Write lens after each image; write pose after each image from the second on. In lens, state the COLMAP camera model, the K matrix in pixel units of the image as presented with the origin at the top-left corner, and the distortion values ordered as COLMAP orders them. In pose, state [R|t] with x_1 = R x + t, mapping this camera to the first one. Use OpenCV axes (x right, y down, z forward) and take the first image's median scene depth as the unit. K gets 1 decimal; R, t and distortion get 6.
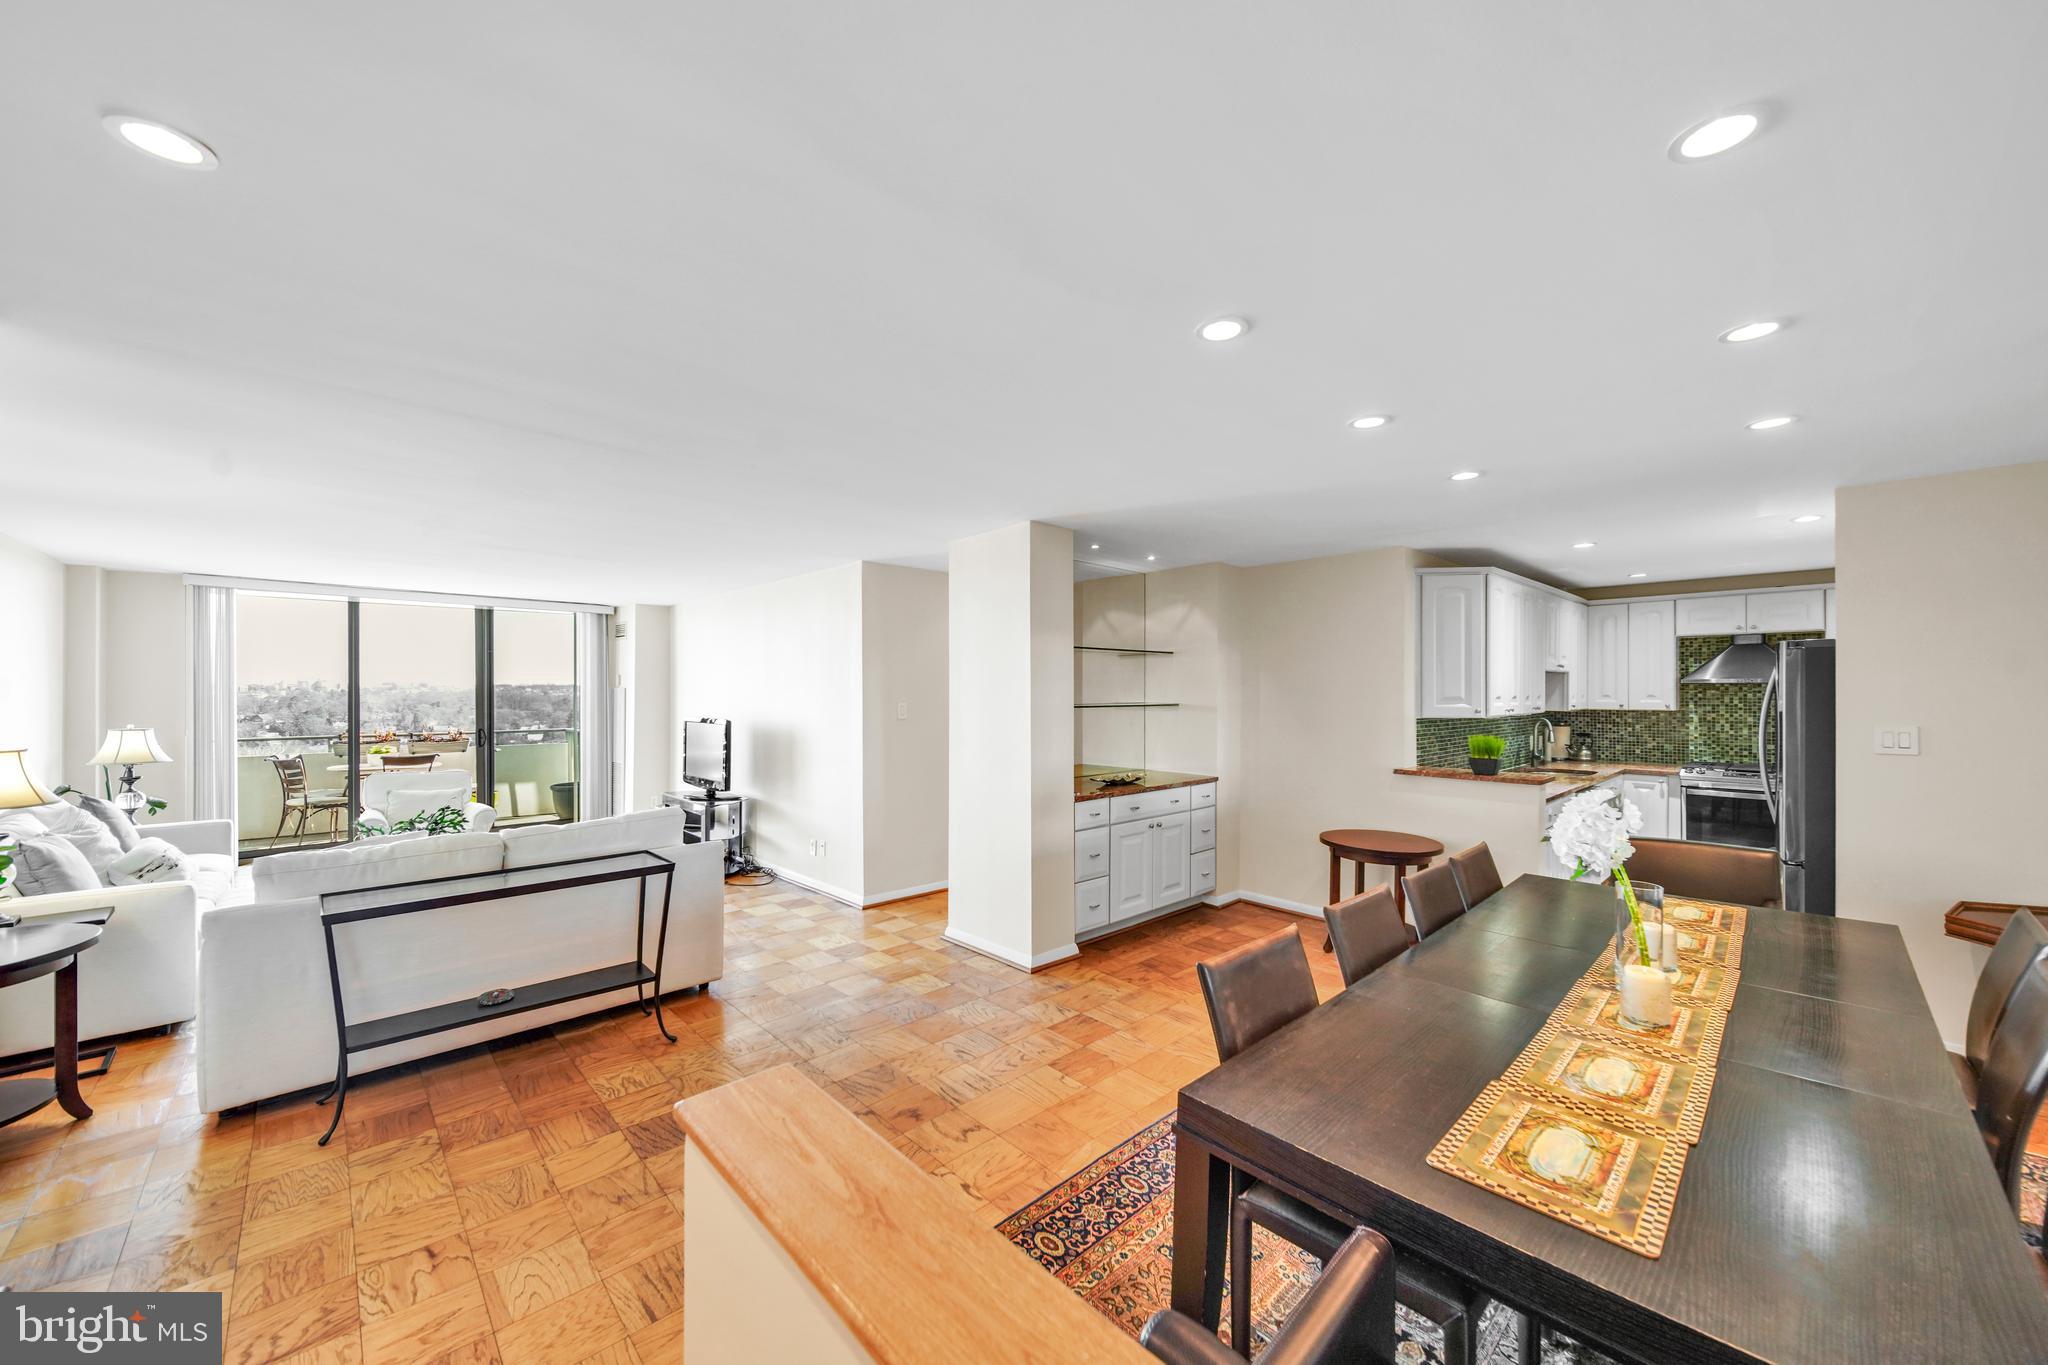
lens RADIAL K [[758.5, 0, 1028.1], [0, 758.5, 694.1], [0, 0, 1]] dist [0.000386, -0.000185]
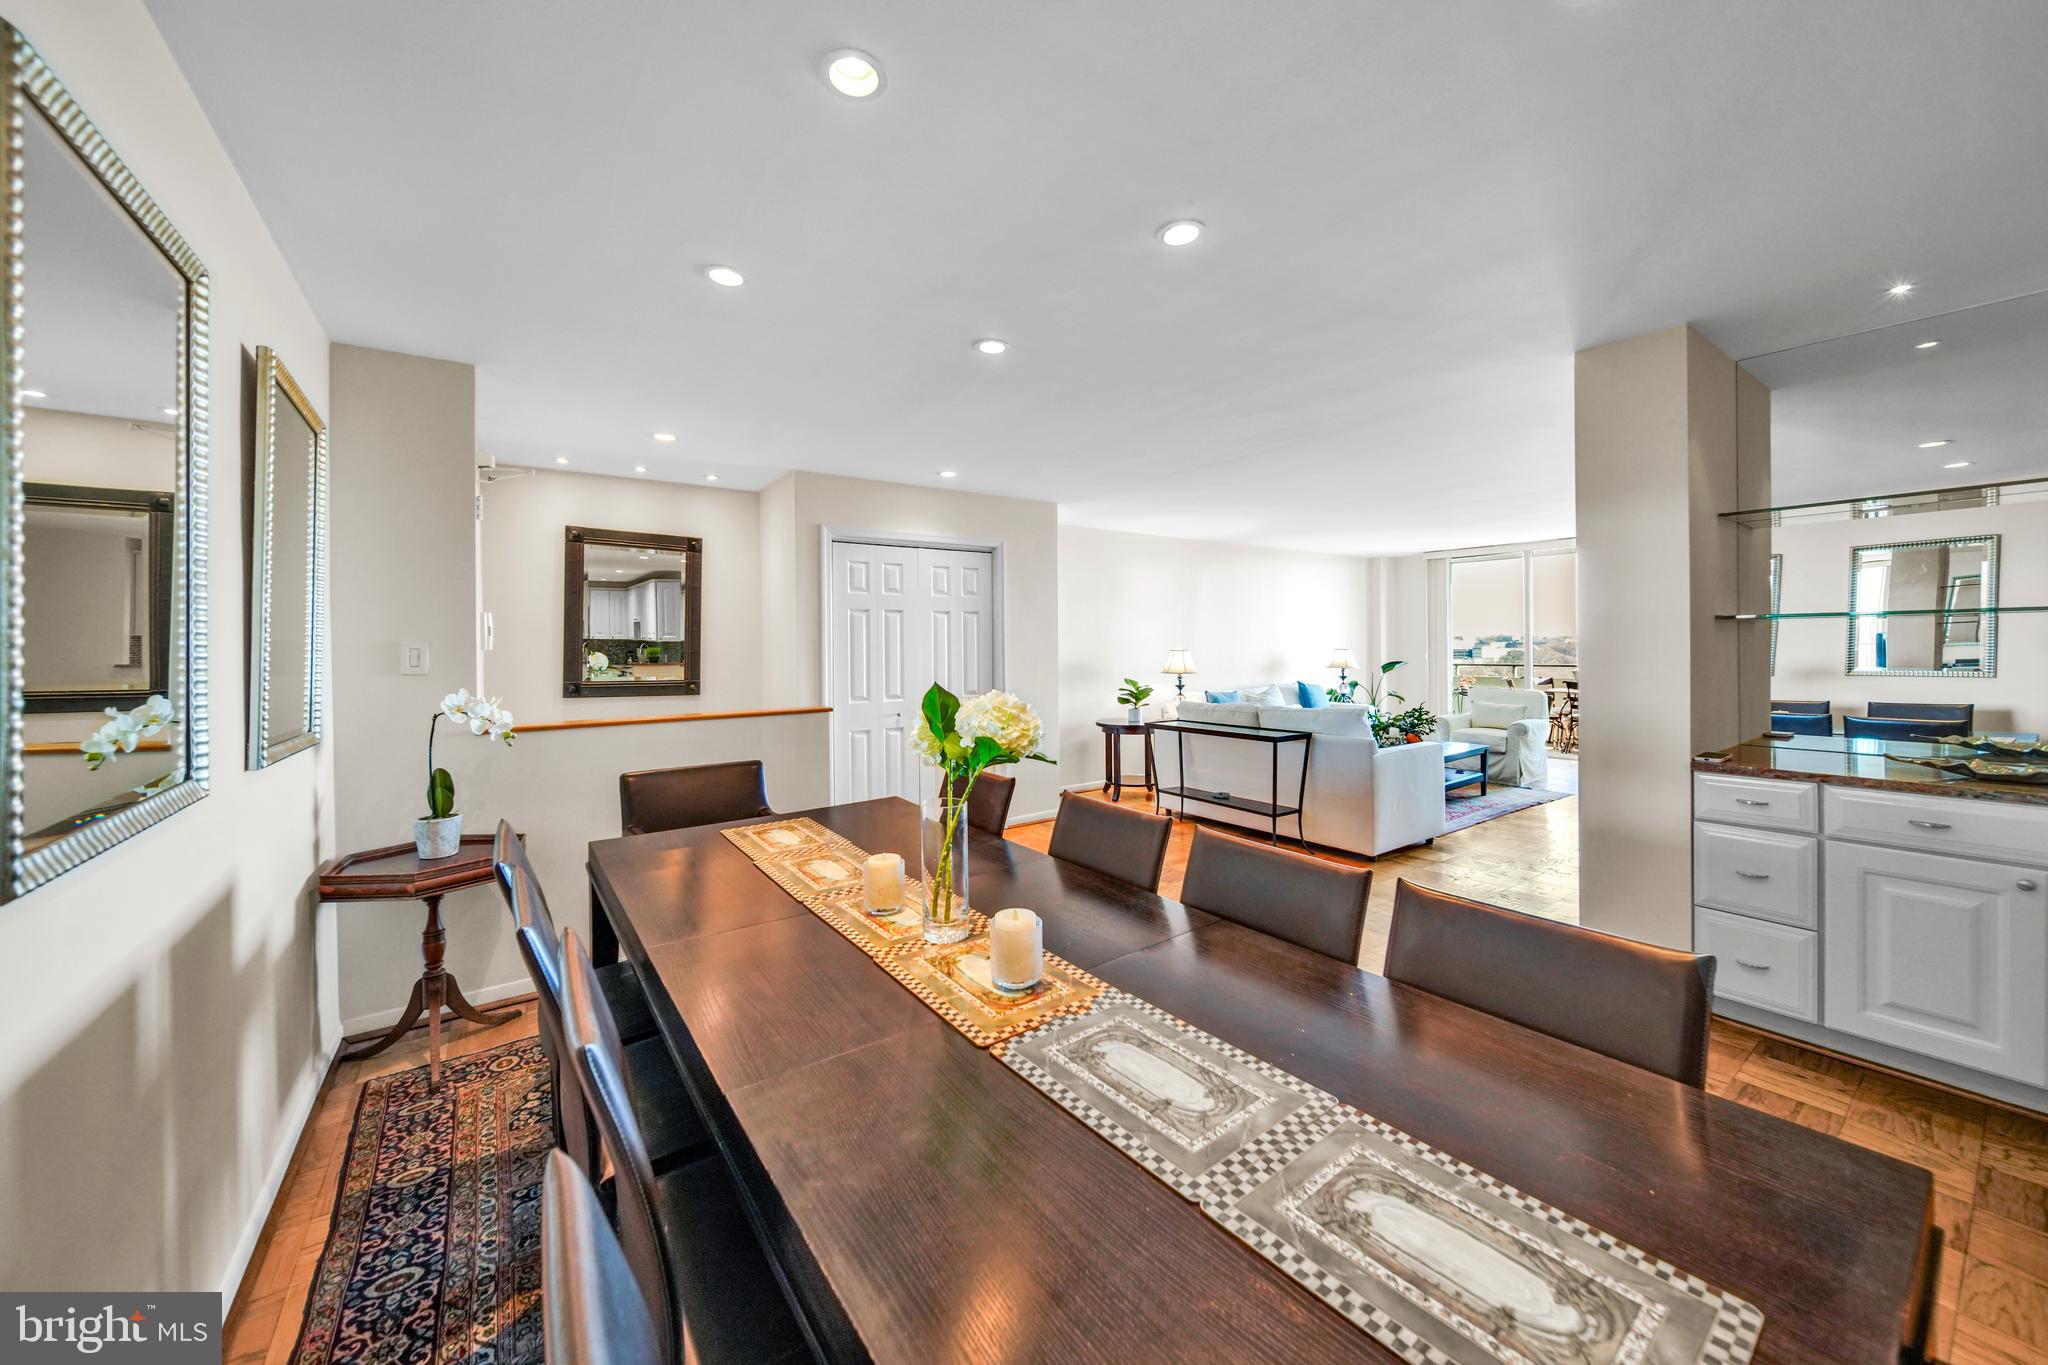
lens RADIAL K [[735.6, 0, 997.4], [0, 735.6, 664.6], [0, 0, 1]] dist [0.001343, 0.000058]
pose [[-0.169168, 0.021660, -0.985349, 0.699126], [0.006480, 0.999761, 0.020865, 0.041072], [0.985566, -0.002855, -0.169268, 0.533446]]
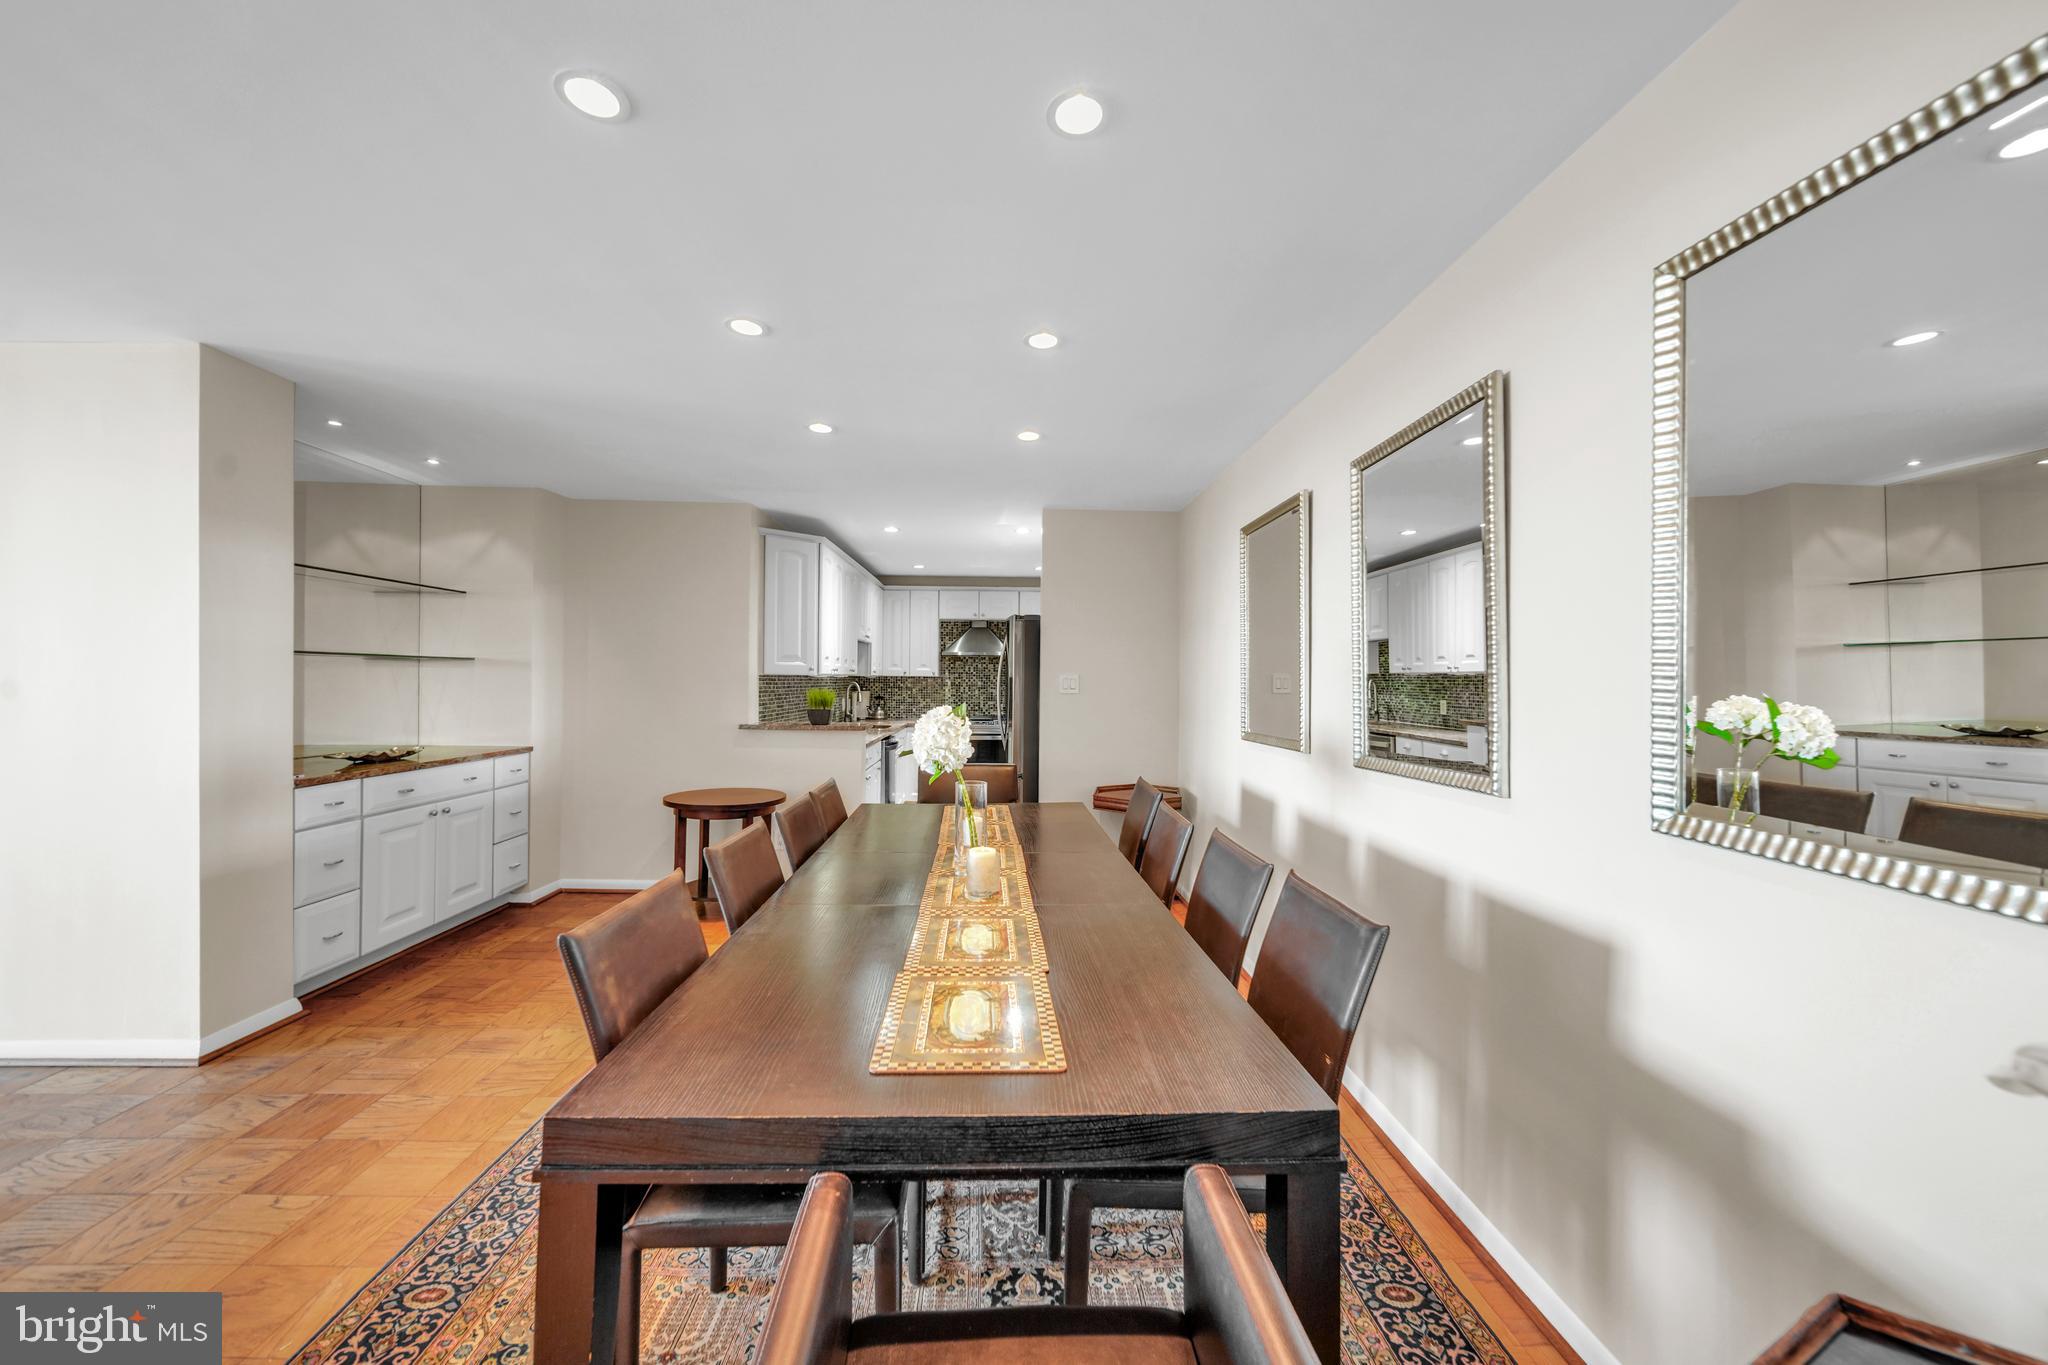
lens RADIAL K [[745.6, 0, 1019.6], [0, 745.6, 683.8], [0, 0, 1]] dist [-0.001184, -0.000287]
pose [[0.662692, 0.002561, 0.748888, -0.006805], [-0.006746, 0.999974, 0.002550, 0.041664], [-0.748862, -0.006742, 0.662692, 0.077462]]
